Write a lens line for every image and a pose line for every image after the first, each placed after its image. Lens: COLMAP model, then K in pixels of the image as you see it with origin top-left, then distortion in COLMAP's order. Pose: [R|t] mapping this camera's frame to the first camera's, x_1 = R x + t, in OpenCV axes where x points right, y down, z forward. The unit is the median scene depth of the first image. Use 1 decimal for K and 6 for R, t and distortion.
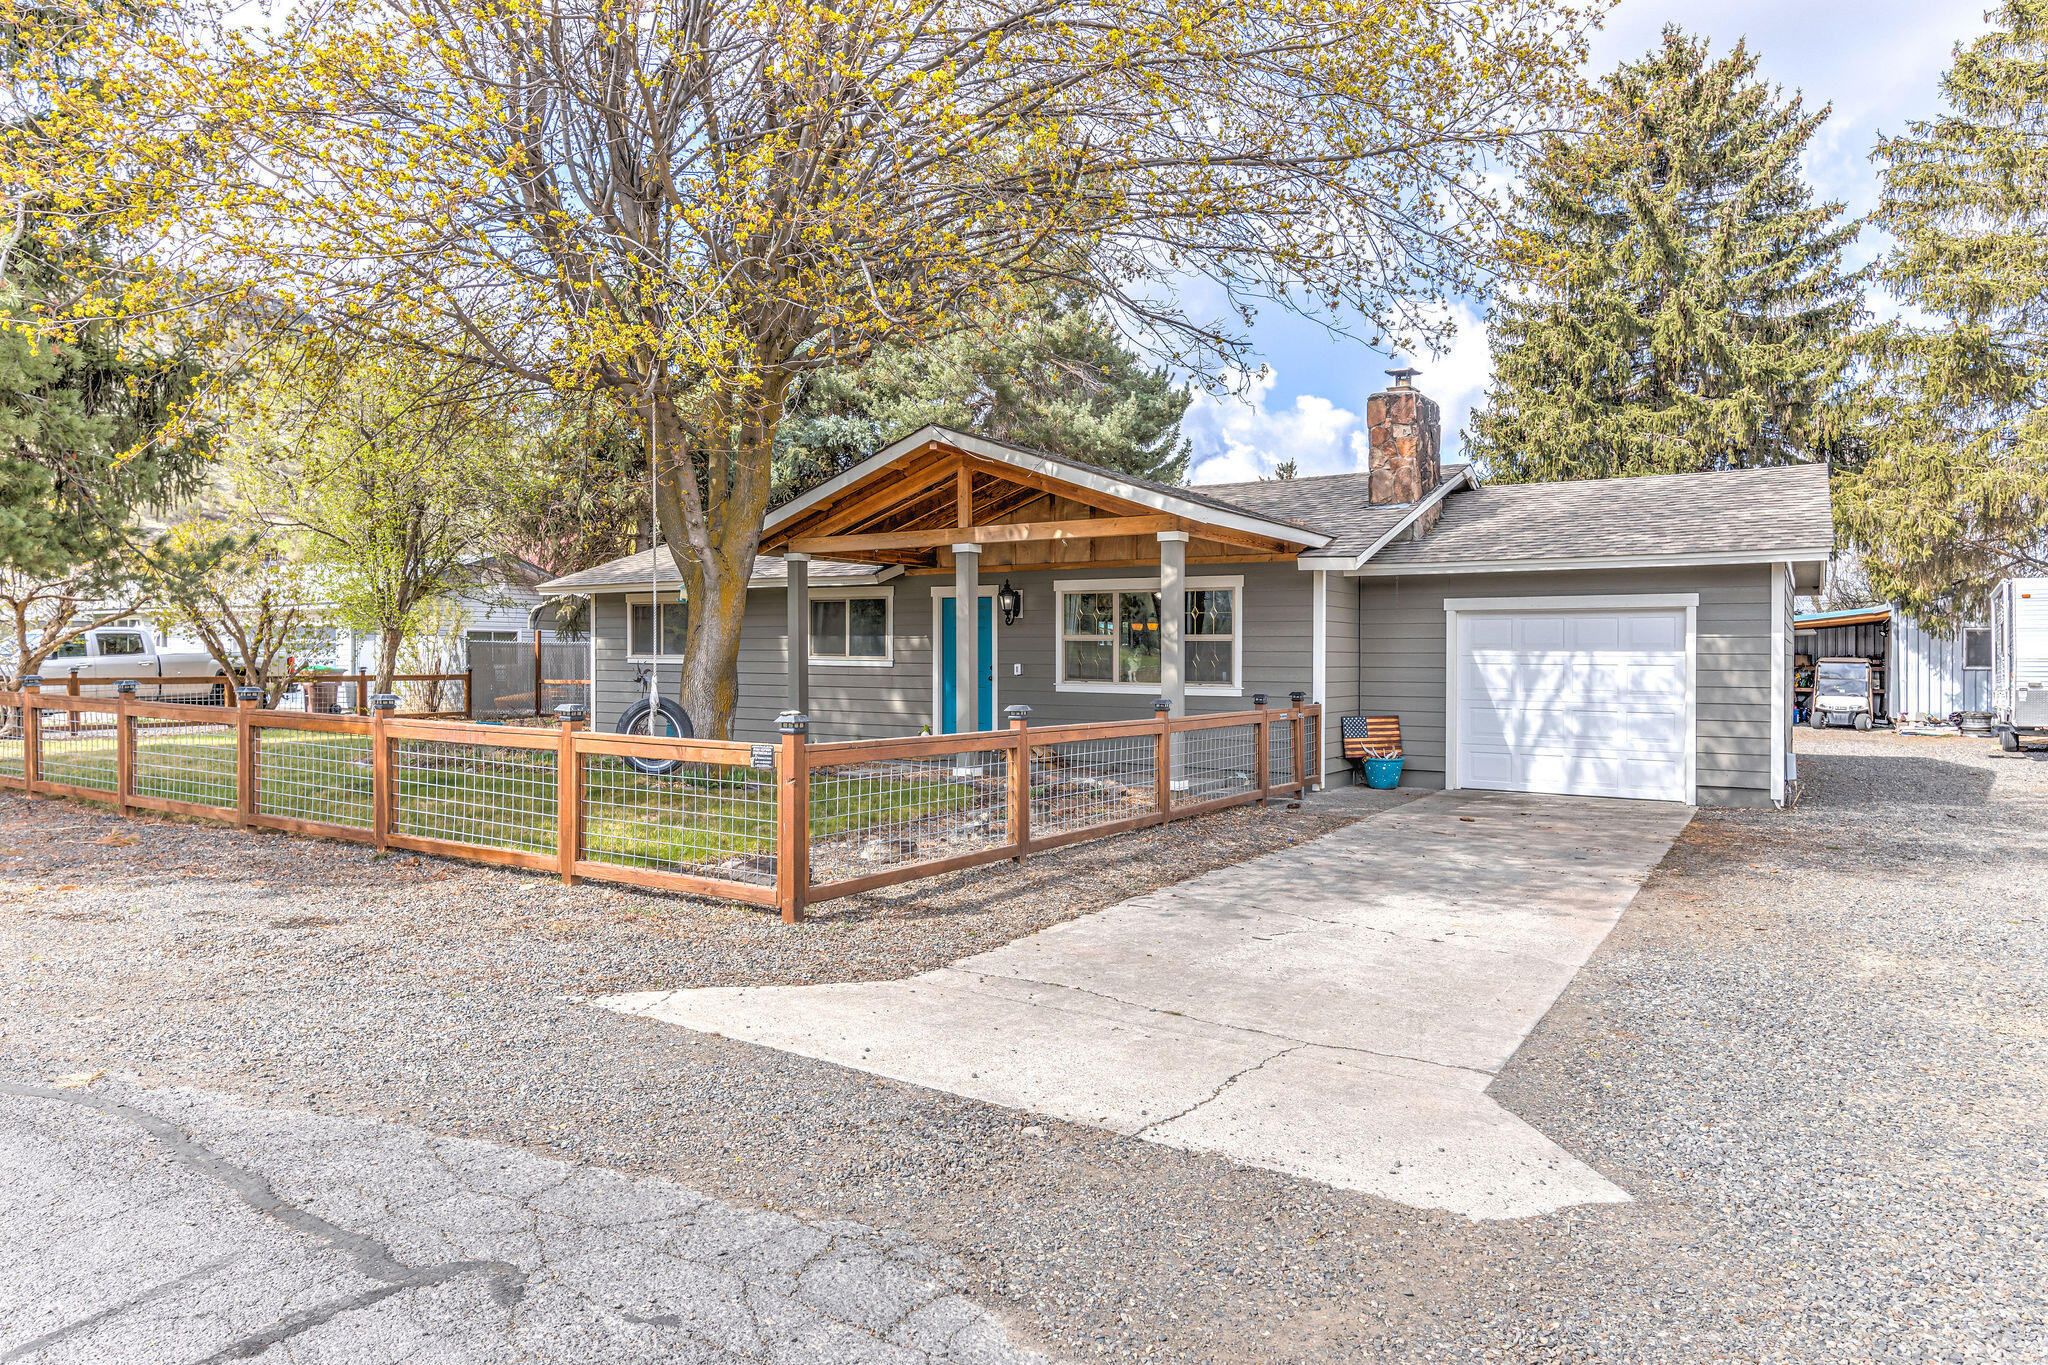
lens RADIAL K [[1239.5, 0, 1024.0], [0, 1239.5, 682.5], [0, 0, 1]] dist [-0.000101, -0.000019]
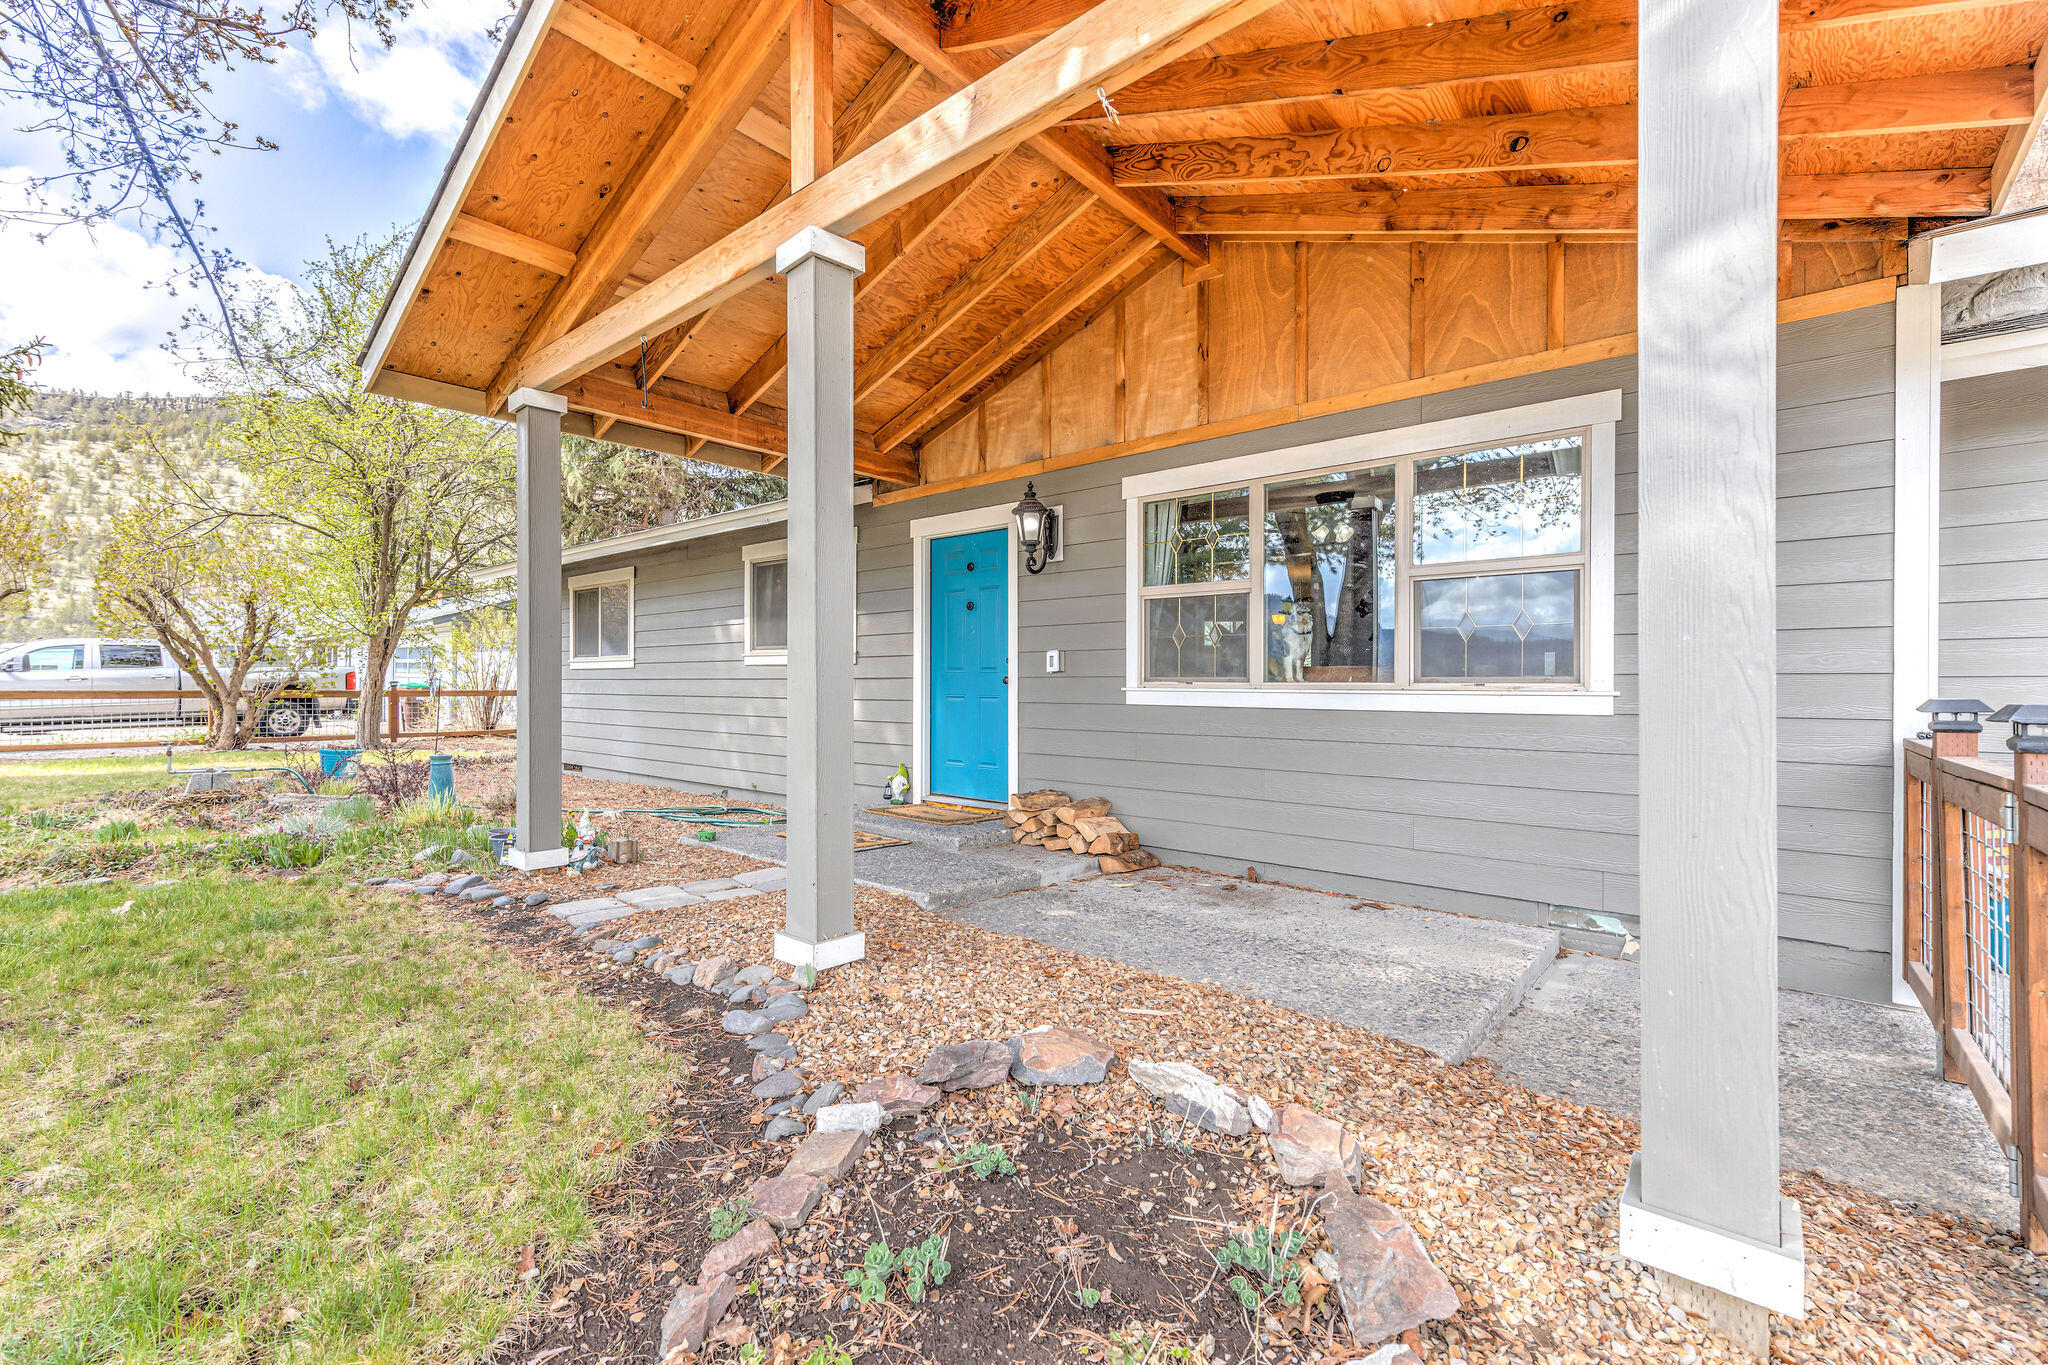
lens RADIAL K [[875.7, 0, 1024.0], [0, 875.7, 682.5], [0, 0, 1]] dist [0.000173, 0.000006]
pose [[0.991256, -0.001347, -0.131945, 0.030901], [-0.002208, 0.999638, -0.026799, 0.008014], [0.131934, 0.026857, 0.990895, 0.650908]]
